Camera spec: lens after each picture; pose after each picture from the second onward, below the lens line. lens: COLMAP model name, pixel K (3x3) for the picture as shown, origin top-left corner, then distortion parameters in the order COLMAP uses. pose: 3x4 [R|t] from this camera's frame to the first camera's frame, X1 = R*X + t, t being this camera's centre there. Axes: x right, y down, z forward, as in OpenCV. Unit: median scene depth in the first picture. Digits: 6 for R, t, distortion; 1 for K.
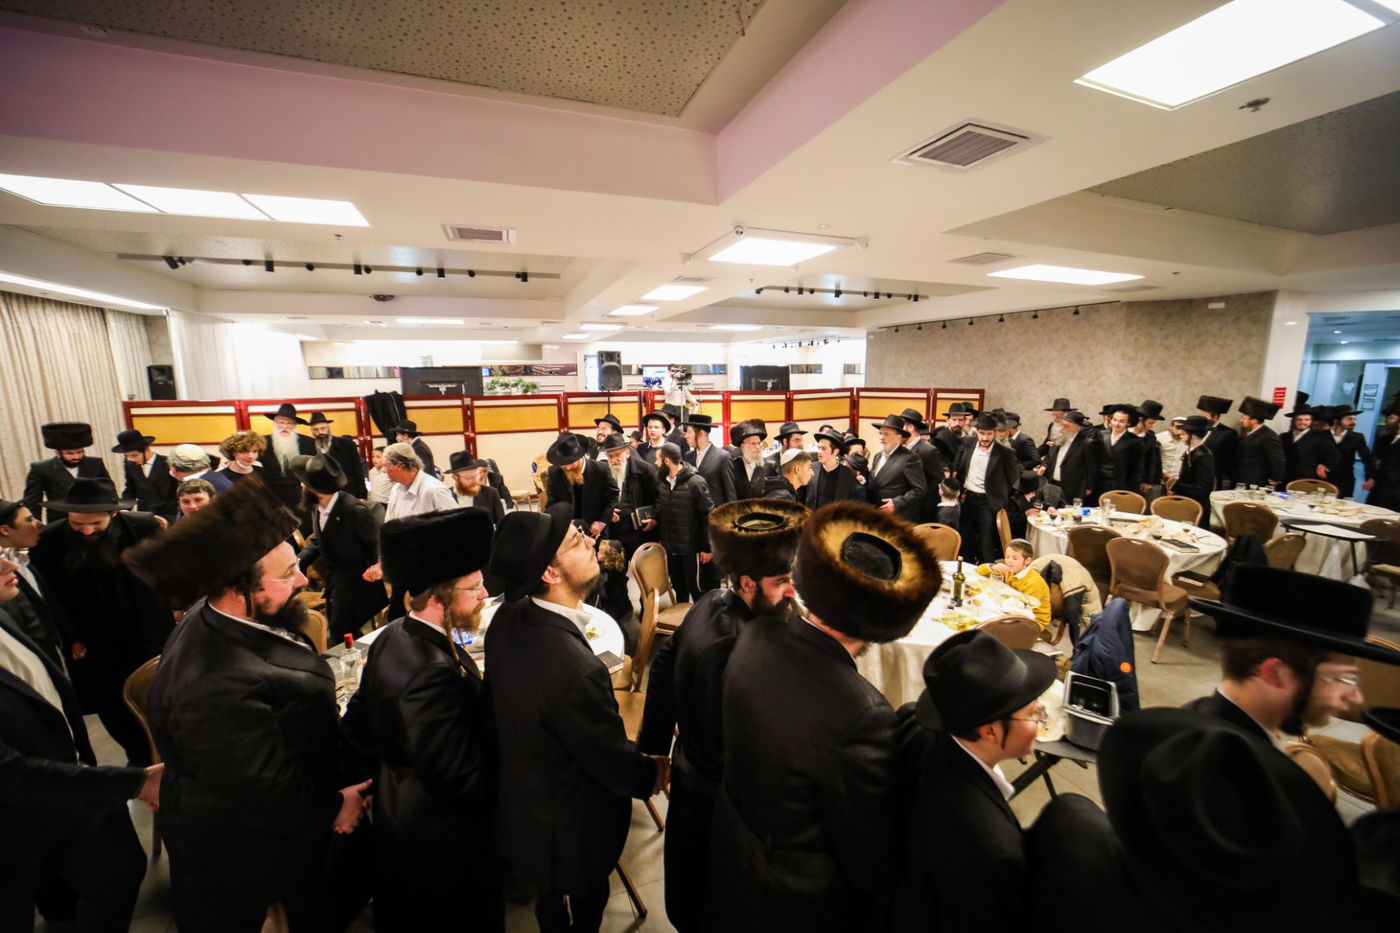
lens RADIAL K [[545.0, 0, 700.0], [0, 545.0, 466.5], [0, 0, 1]] dist [-0.035896, 0.009711]
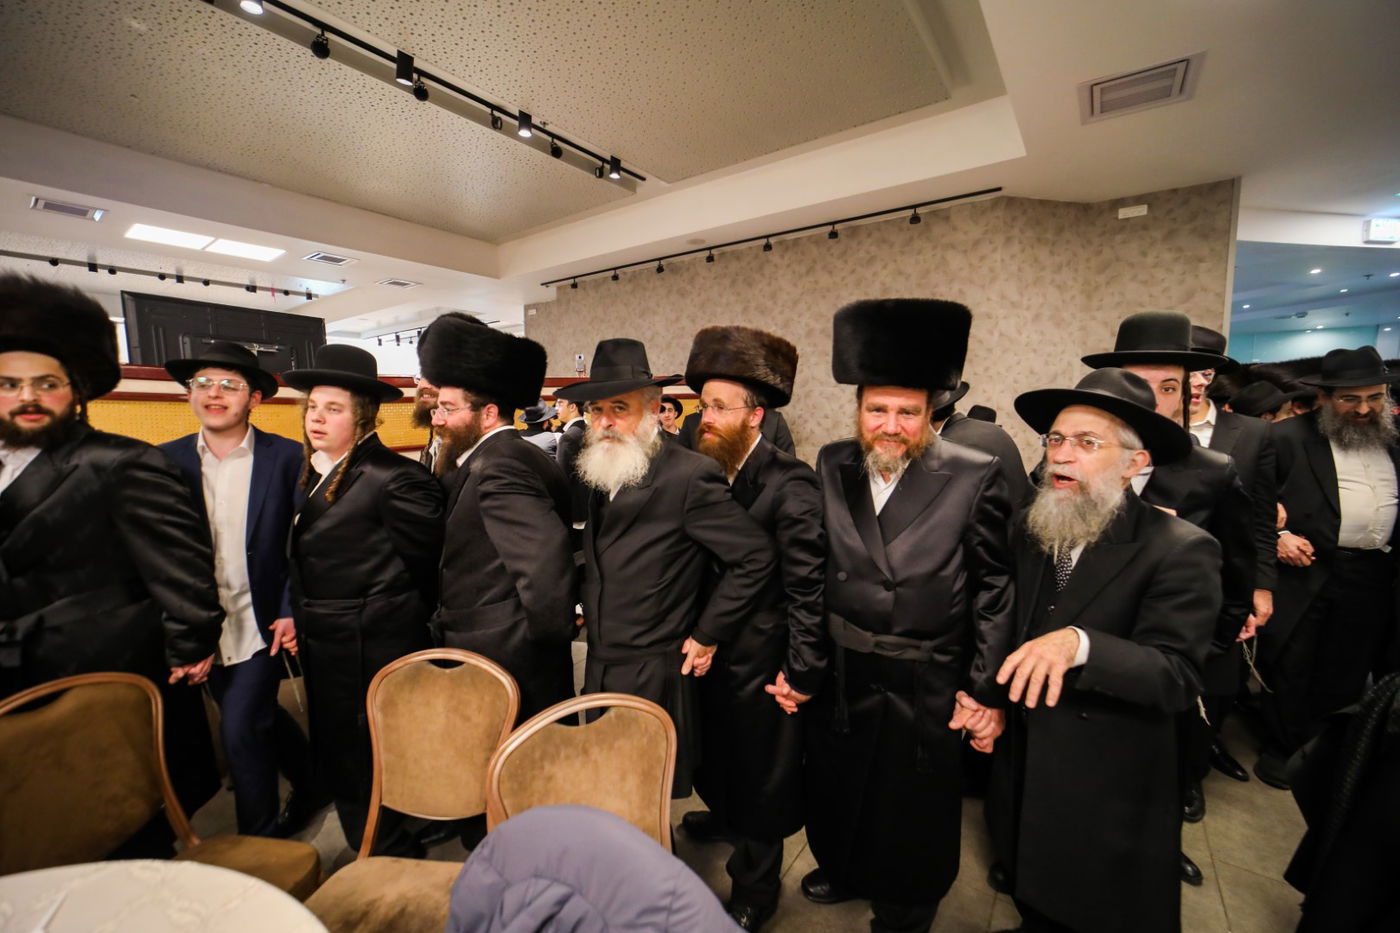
lens RADIAL K [[557.2, 0, 700.0], [0, 557.2, 466.5], [0, 0, 1]] dist [-0.036606, 0.010619]
pose [[0.840940, -0.049348, 0.538874, 0.217413], [0.089619, 0.994782, -0.048756, -0.038847], [-0.533656, 0.089295, 0.840974, 0.654265]]
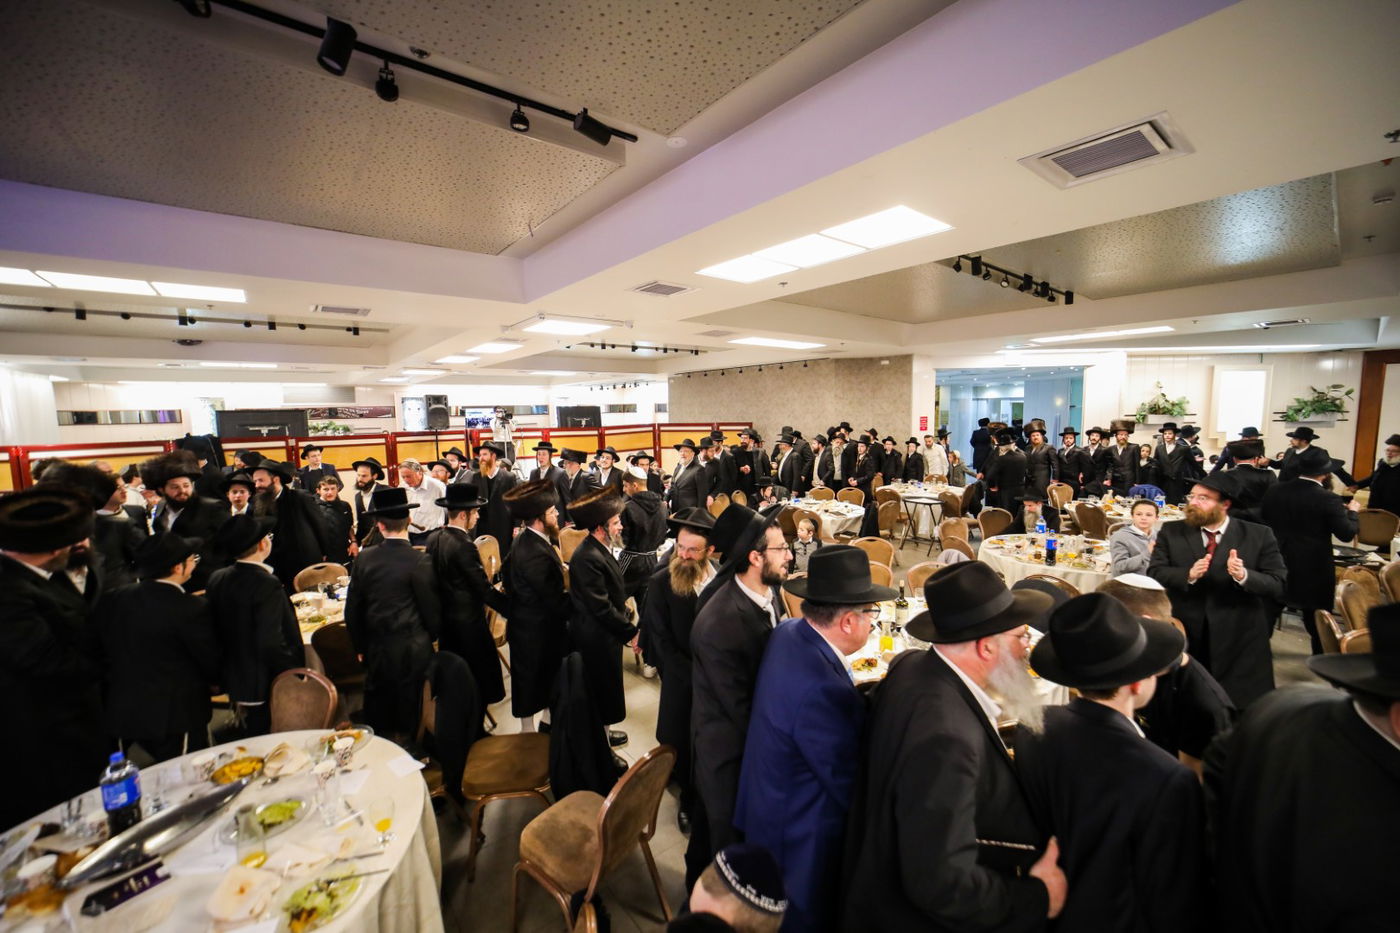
lens RADIAL K [[545.0, 0, 700.0], [0, 545.0, 466.5], [0, 0, 1]] dist [-0.035896, 0.009711]
pose [[0.951627, -0.041224, 0.304479, 0.006322], [0.062871, 0.996117, -0.061635, 0.039341], [-0.300756, 0.077796, 0.950523, -0.220196]]
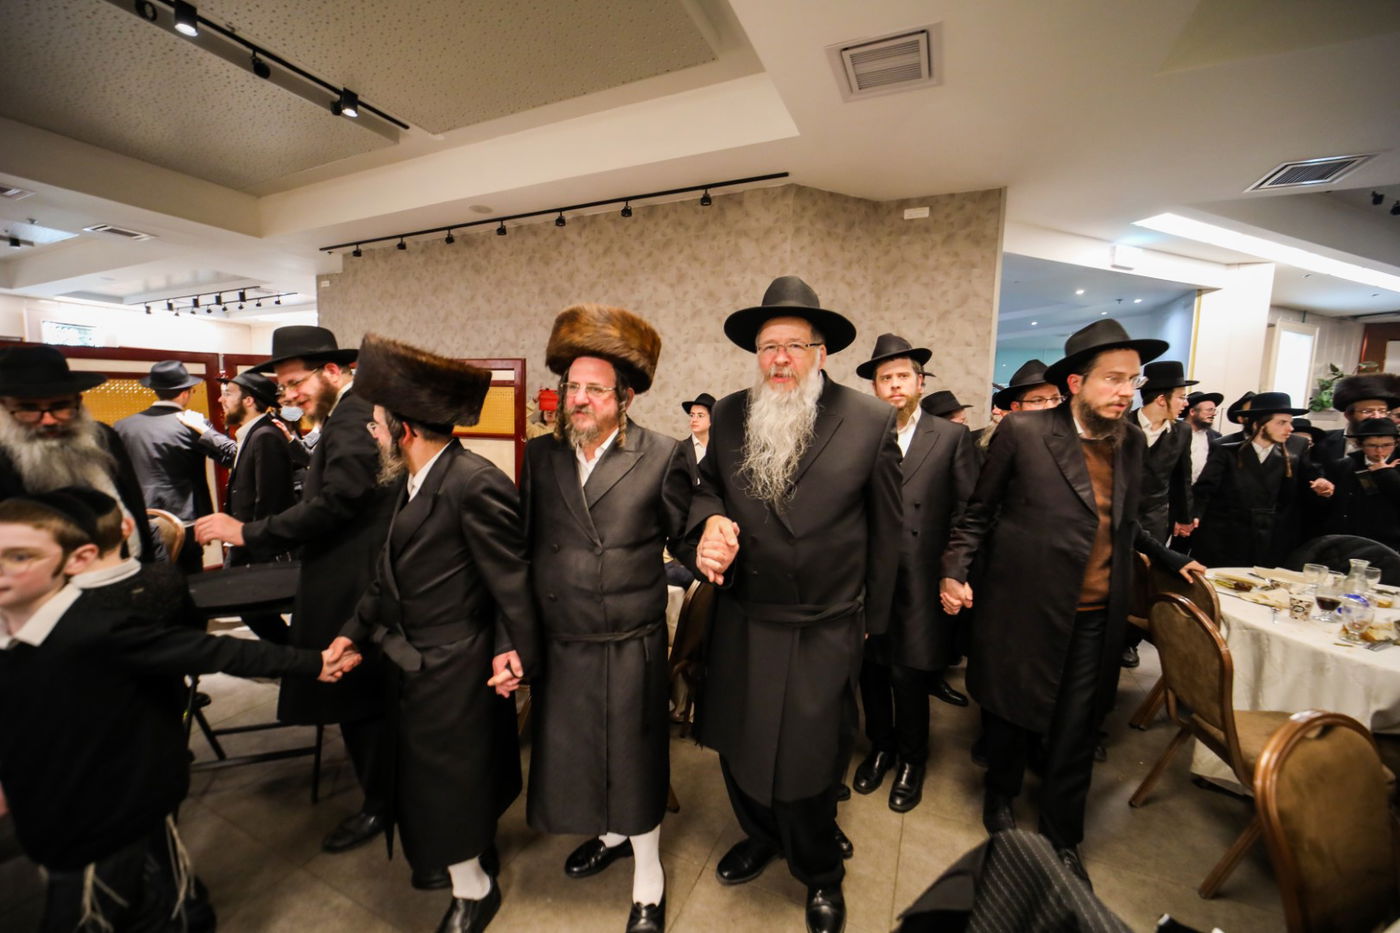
lens RADIAL K [[545.0, 0, 700.0], [0, 545.0, 466.5], [0, 0, 1]] dist [-0.035896, 0.009711]
pose [[0.713417, -0.048101, 0.699087, 0.331576], [0.088369, 0.995852, -0.021661, -0.036112], [-0.695146, 0.077231, 0.714708, 0.645167]]
